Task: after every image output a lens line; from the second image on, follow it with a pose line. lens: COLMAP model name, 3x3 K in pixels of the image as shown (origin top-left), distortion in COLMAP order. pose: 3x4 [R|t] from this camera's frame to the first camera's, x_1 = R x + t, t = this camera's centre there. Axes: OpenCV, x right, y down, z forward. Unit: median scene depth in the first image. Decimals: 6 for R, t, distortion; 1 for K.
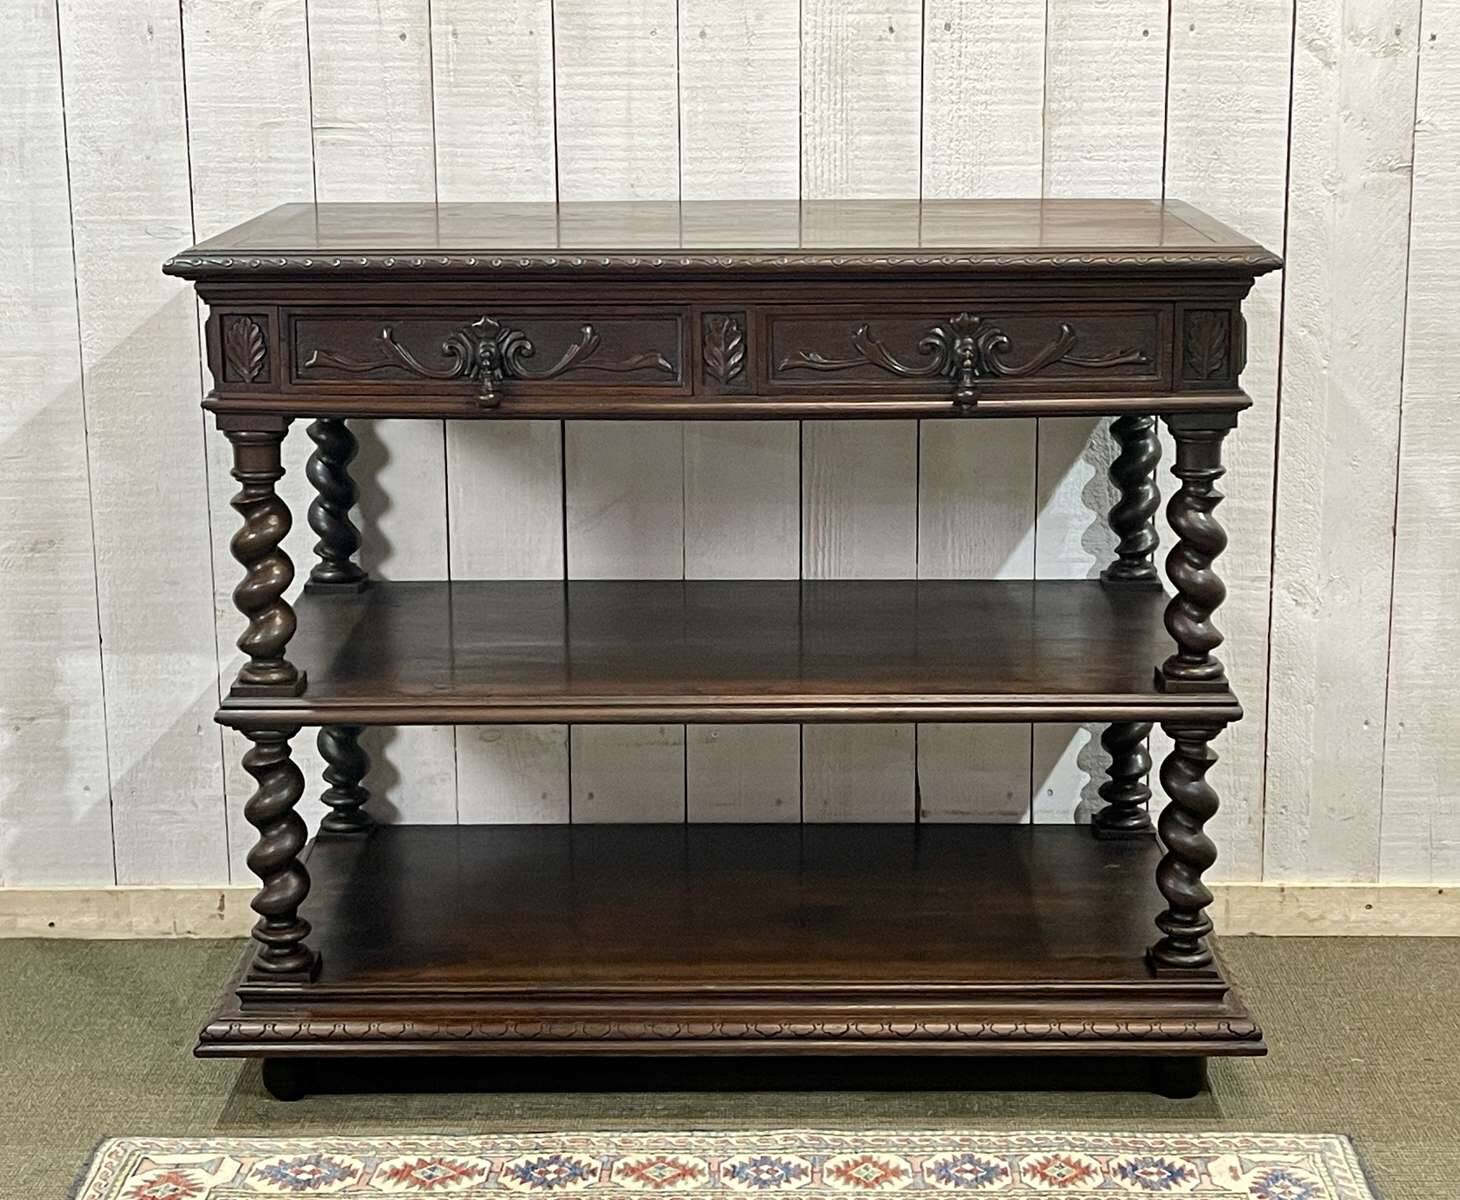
lens RADIAL K [[2669.1, 0, 732.1], [0, 2669.1, 583.1], [0, 0, 1]] dist [0.147852, -0.482479]
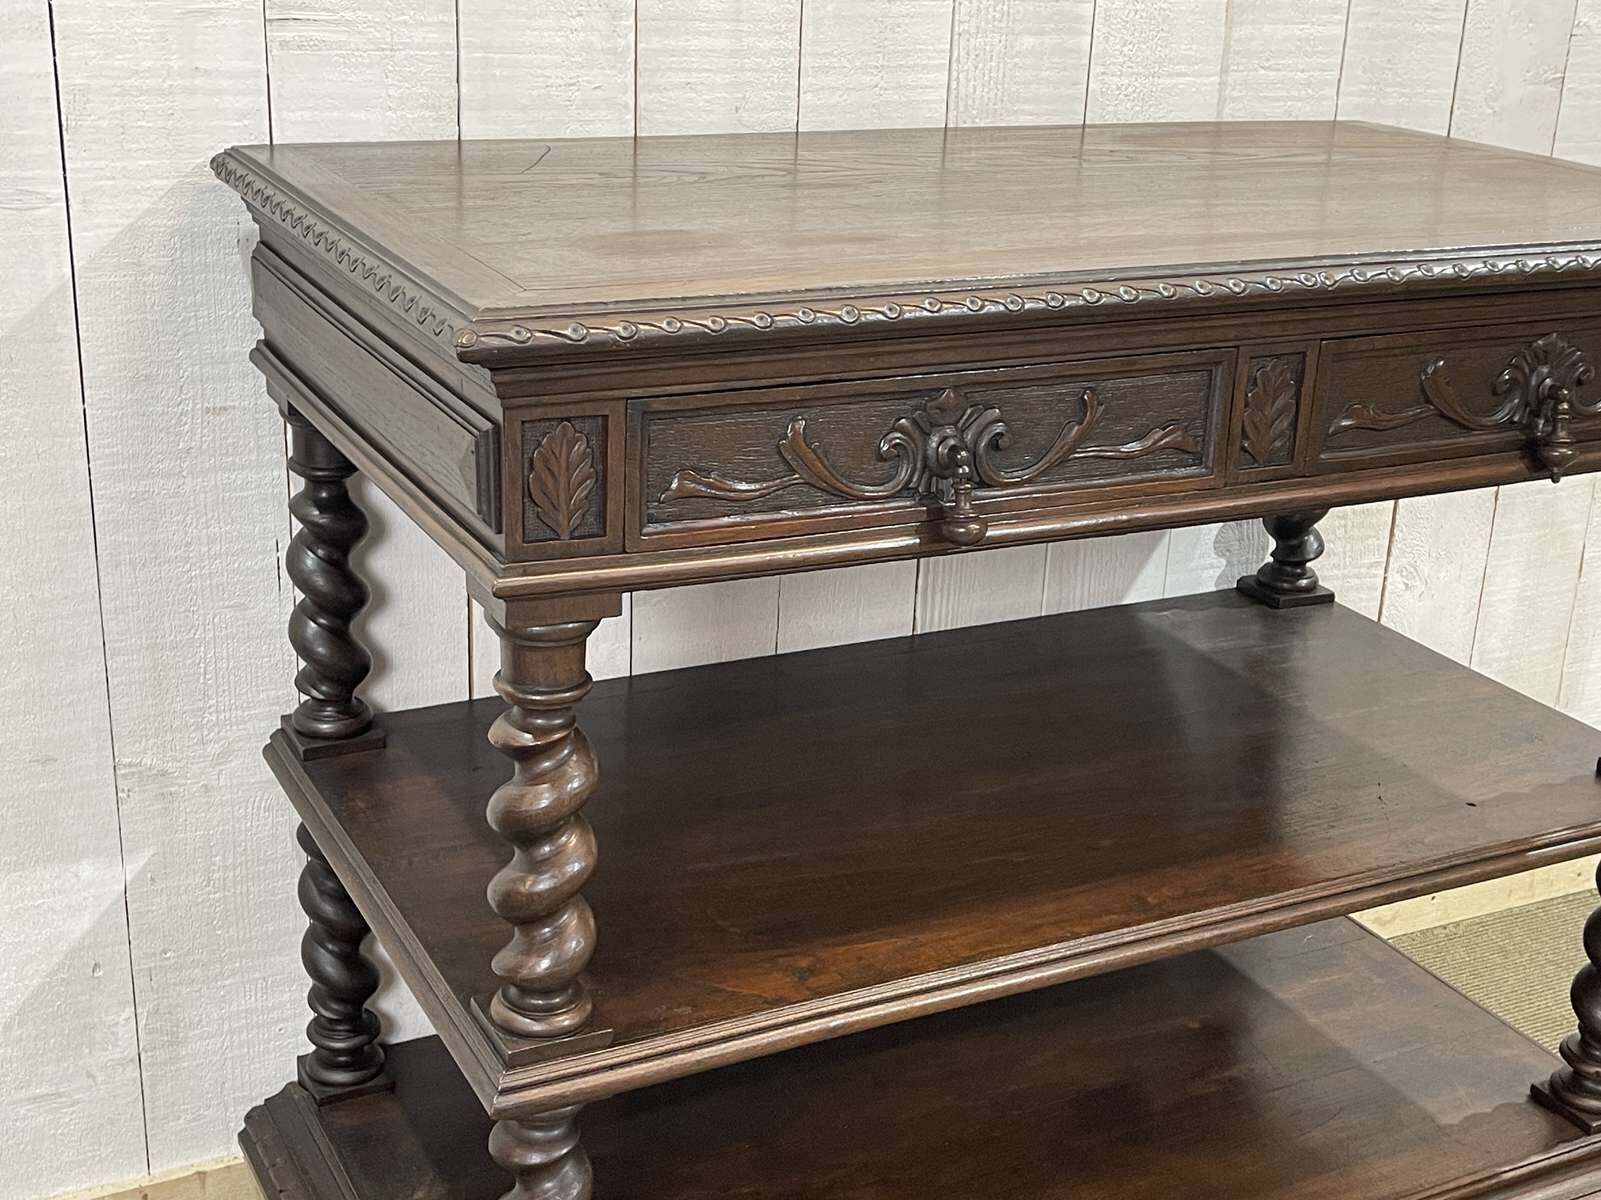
lens RADIAL K [[2079.4, 0, 792.8], [0, 2079.4, 596.5], [0, 0, 1]] dist [0.066302, -0.147870]
pose [[0.883148, -0.117289, 0.454196, -0.282394], [0.054033, 0.987228, 0.149873, -0.105256], [-0.465973, -0.107819, 0.878205, 0.515439]]
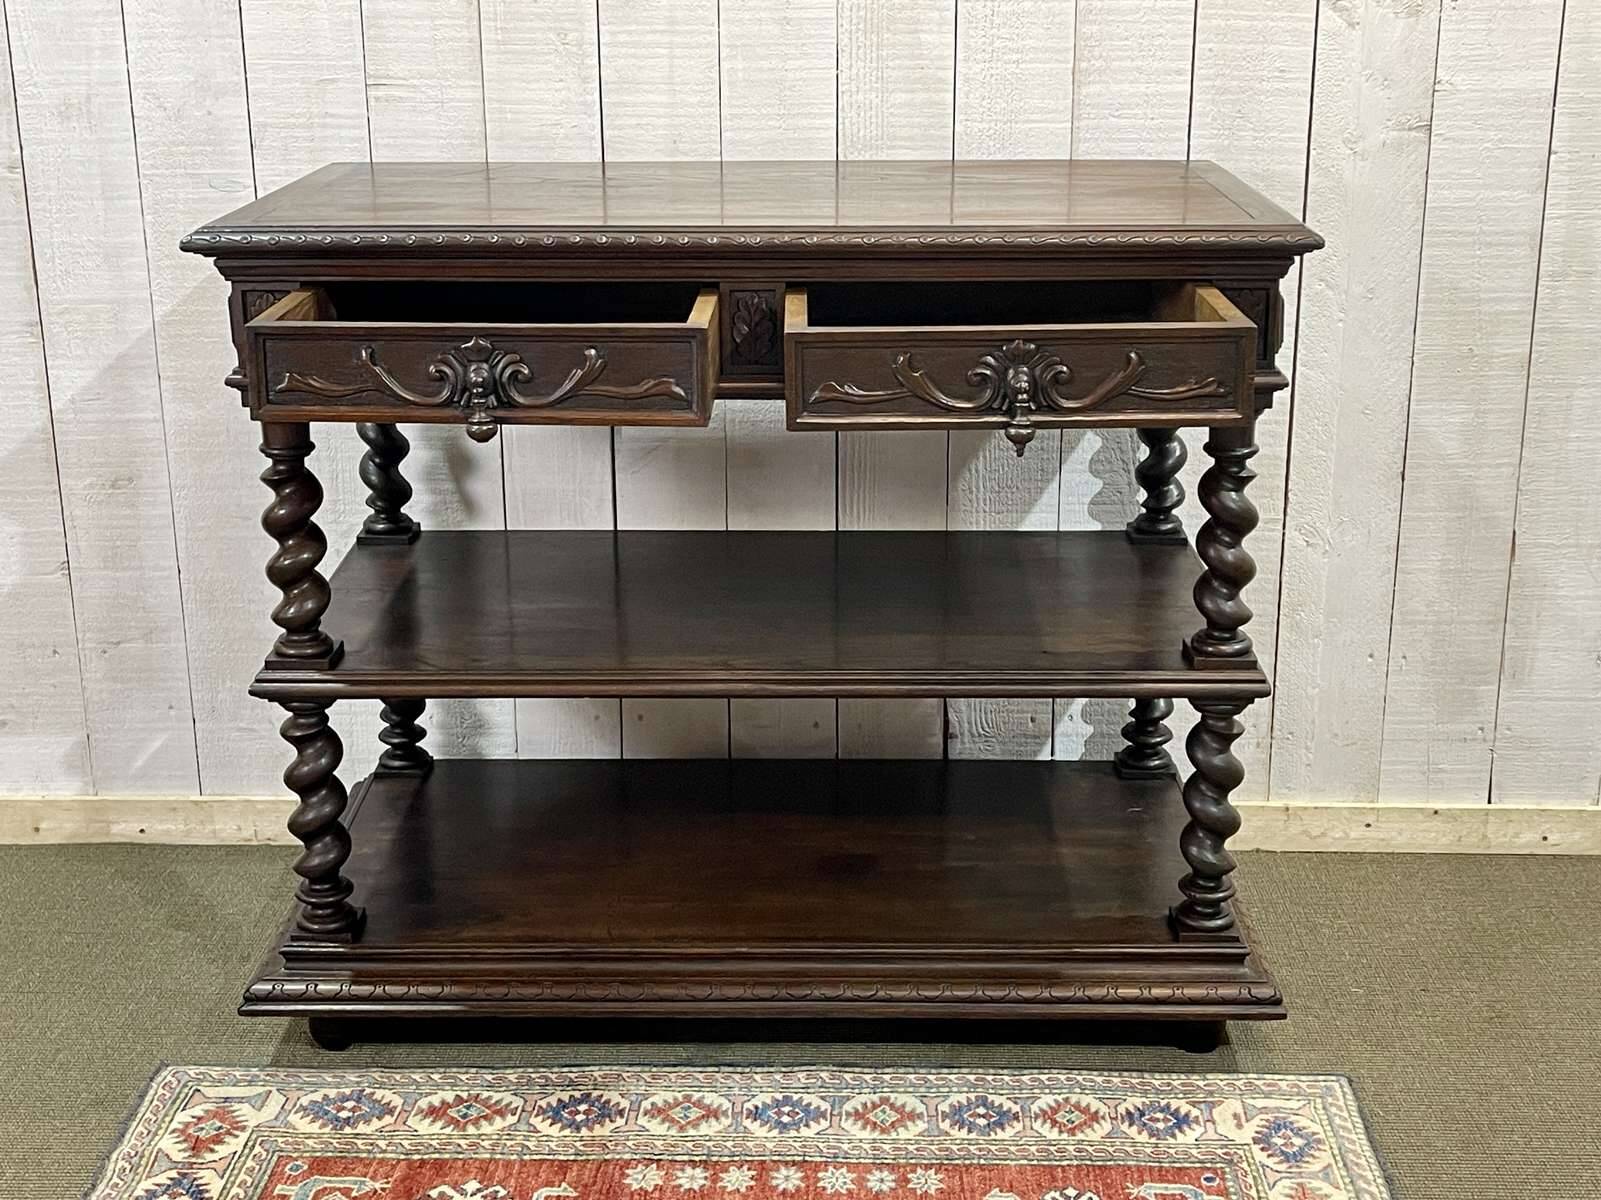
lens RADIAL K [[2183.1, 0, 789.4], [0, 2183.1, 596.3], [0, 0, 1]] dist [0.089471, -0.218557]
pose [[0.999833, 0.006090, -0.017219, 0.022814], [-0.004699, 0.996808, 0.079704, -0.041038], [0.017649, -0.079610, 0.996670, 0.142573]]
